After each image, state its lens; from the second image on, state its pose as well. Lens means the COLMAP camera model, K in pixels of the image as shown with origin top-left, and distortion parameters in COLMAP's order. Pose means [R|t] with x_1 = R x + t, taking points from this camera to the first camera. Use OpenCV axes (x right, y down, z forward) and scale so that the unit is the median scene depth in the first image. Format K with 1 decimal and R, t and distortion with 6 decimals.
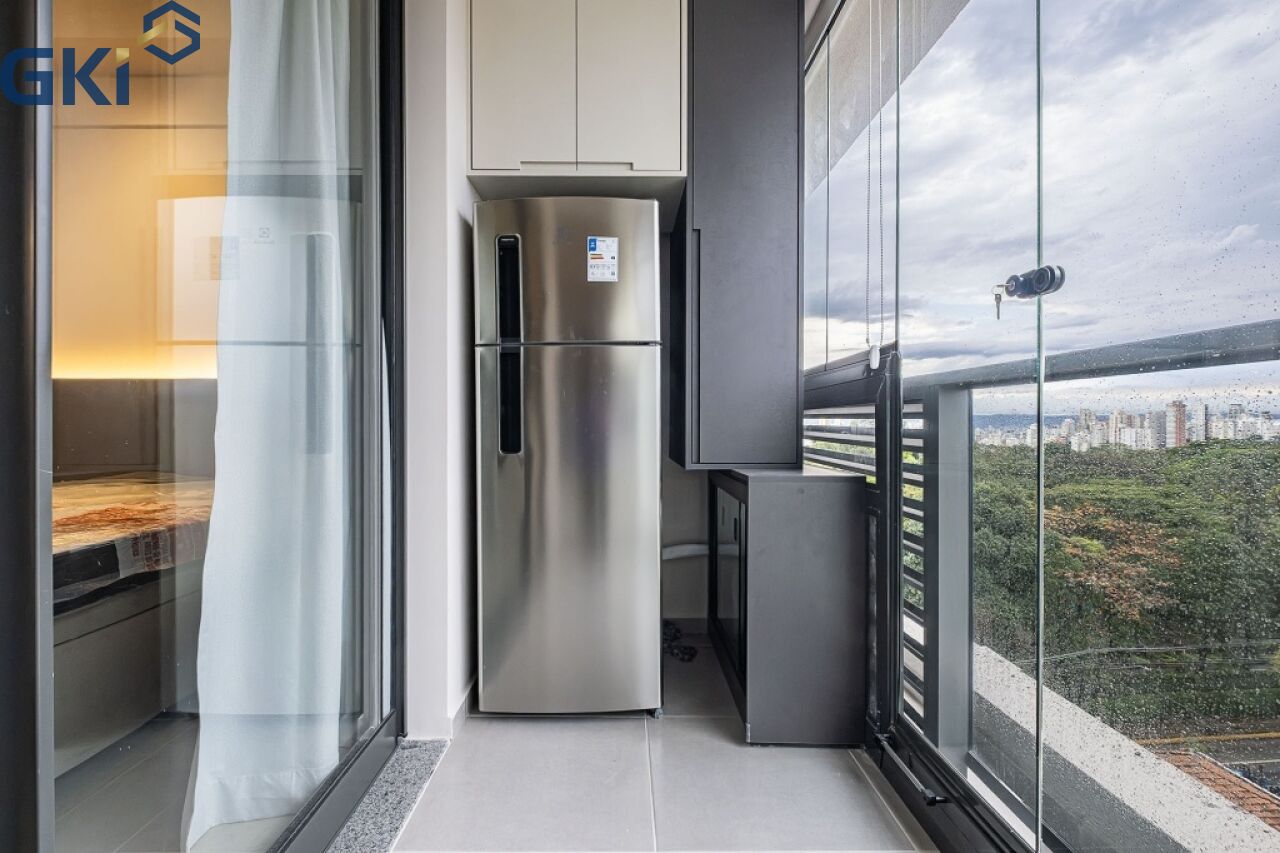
lens RADIAL K [[576.3, 0, 638.1], [0, 576.3, 430.8], [0, 0, 1]] dist [0.002481, -0.004245]
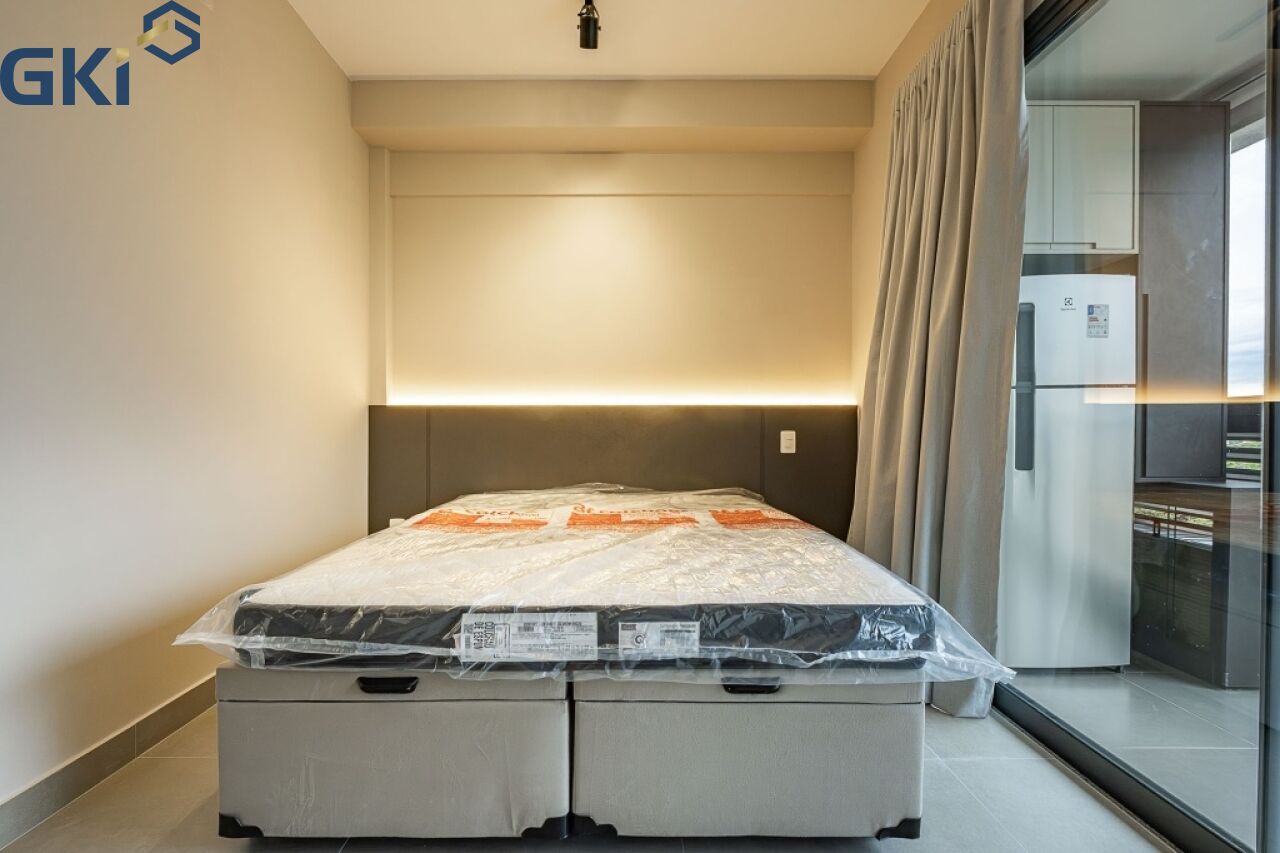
lens RADIAL K [[576.3, 0, 635.0], [0, 576.3, 431.5], [0, 0, 1]] dist [0.002481, -0.004245]
pose [[0.999782, -0.014181, 0.015310, -1.062602], [0.014019, 0.999845, 0.010626, -0.074392], [-0.015458, -0.010409, 0.999826, -0.269332]]
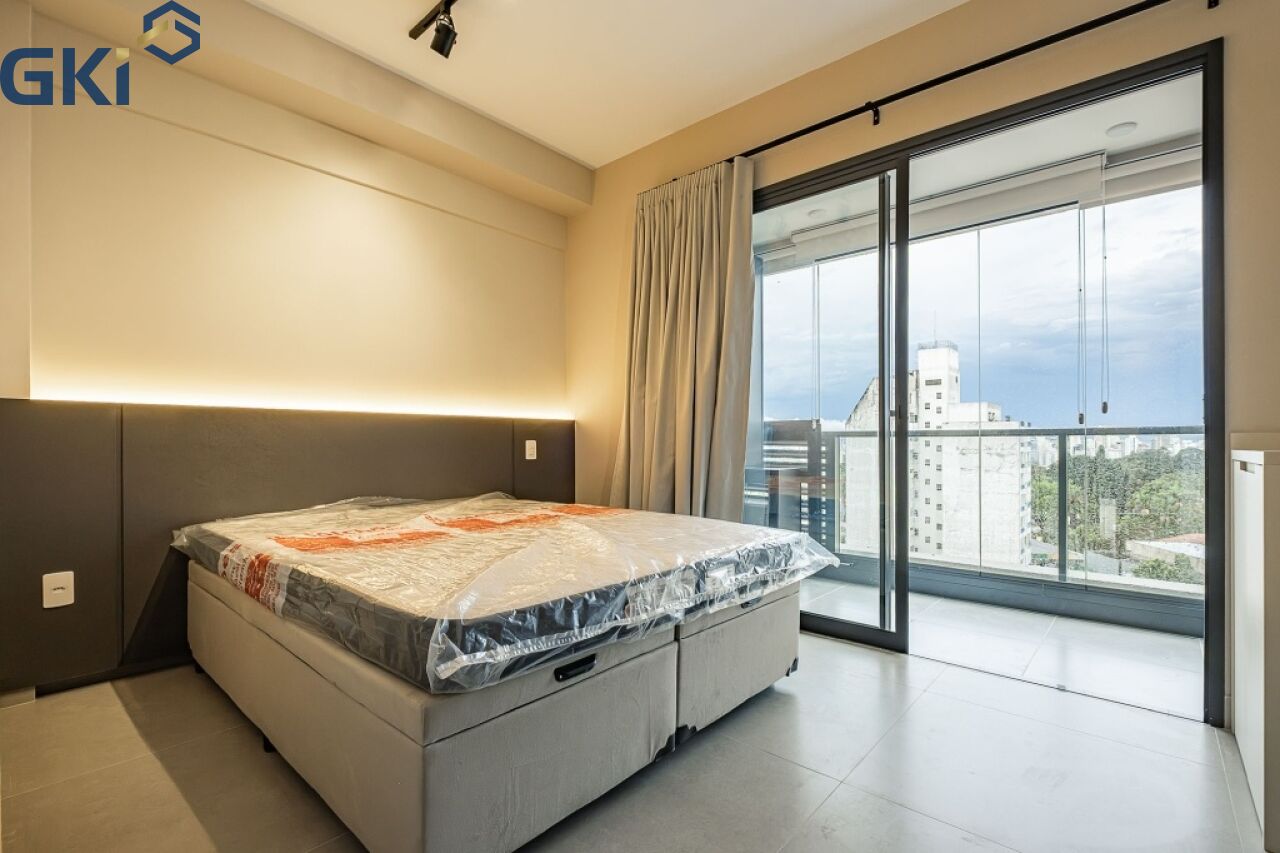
lens RADIAL K [[576.3, 0, 630.8], [0, 576.3, 432.4], [0, 0, 1]] dist [0.002481, -0.004245]
pose [[0.655908, -0.000575, 0.754841, -1.832120], [0.007035, 0.999961, -0.005352, -0.066494], [-0.754808, 0.008821, 0.655887, -0.125869]]
